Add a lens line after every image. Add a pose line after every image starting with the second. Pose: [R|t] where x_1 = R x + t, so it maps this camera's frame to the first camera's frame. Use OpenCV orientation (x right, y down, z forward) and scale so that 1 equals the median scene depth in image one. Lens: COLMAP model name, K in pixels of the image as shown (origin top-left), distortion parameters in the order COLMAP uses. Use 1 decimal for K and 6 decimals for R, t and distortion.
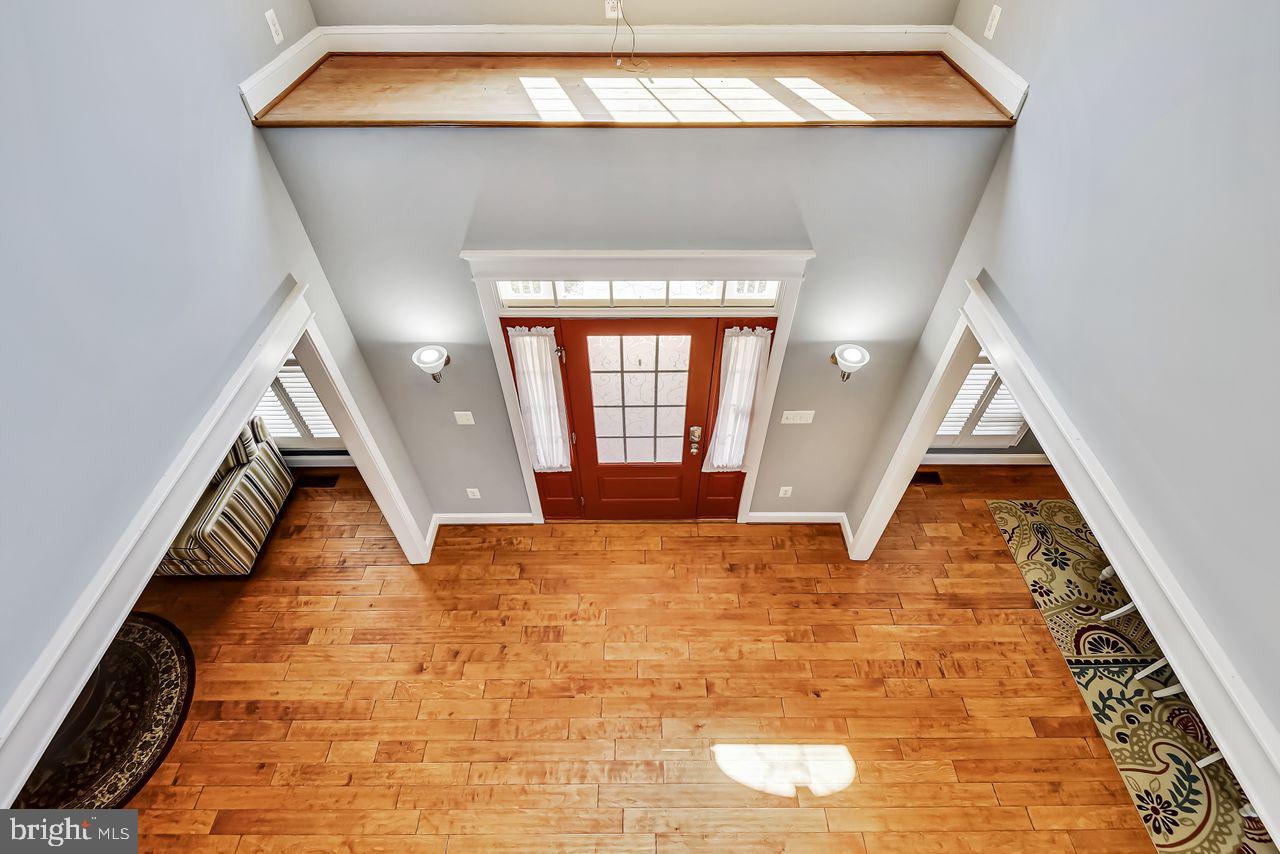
lens RADIAL K [[589.3, 0, 642.9], [0, 589.3, 412.7], [0, 0, 1]] dist [0.013062, -0.000256]
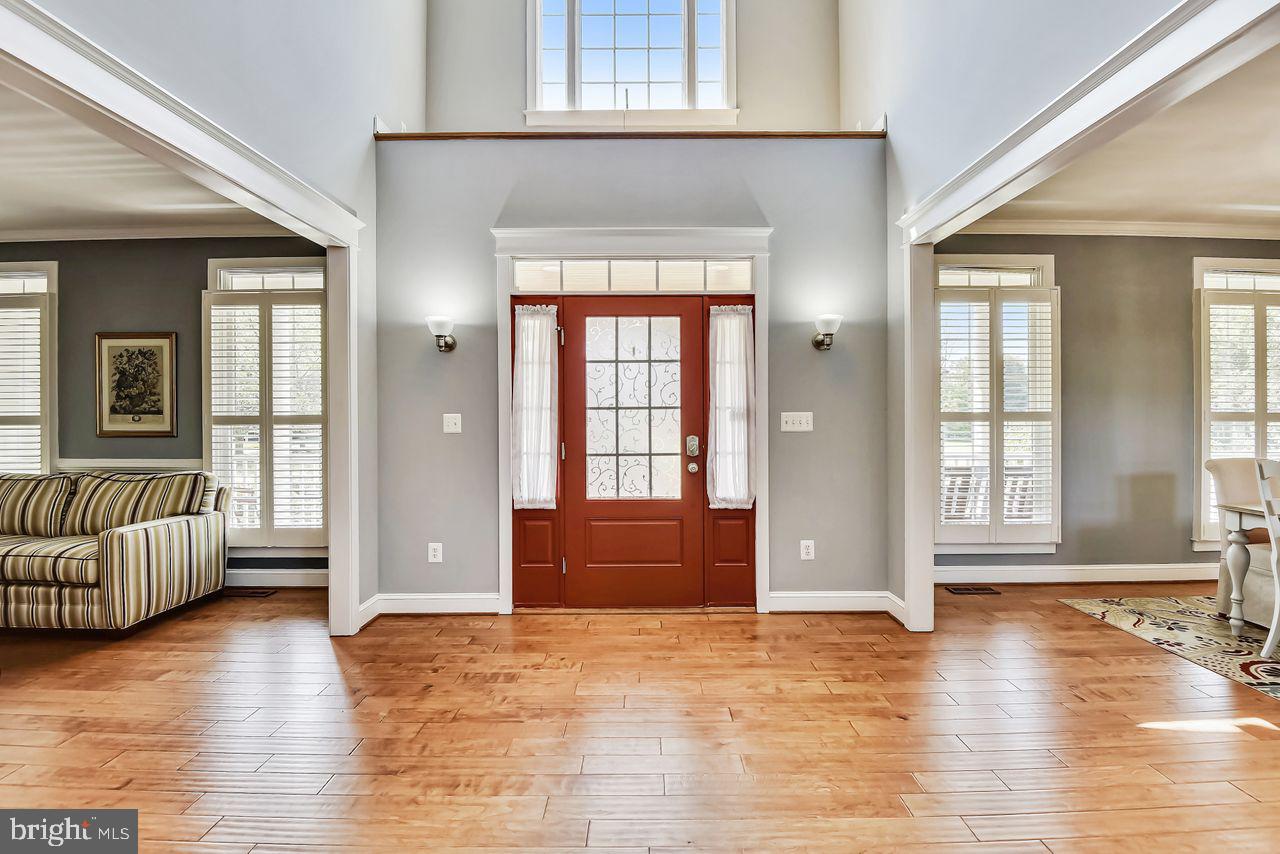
lens RADIAL K [[600.6, 0, 646.9], [0, 600.6, 418.5], [0, 0, 1]] dist [-0.029941, -0.000354]
pose [[0.999985, -0.004196, -0.003496, 0.020002], [0.000340, 0.686720, -0.726922, 0.714154], [0.005451, 0.726910, 0.686712, 0.320254]]
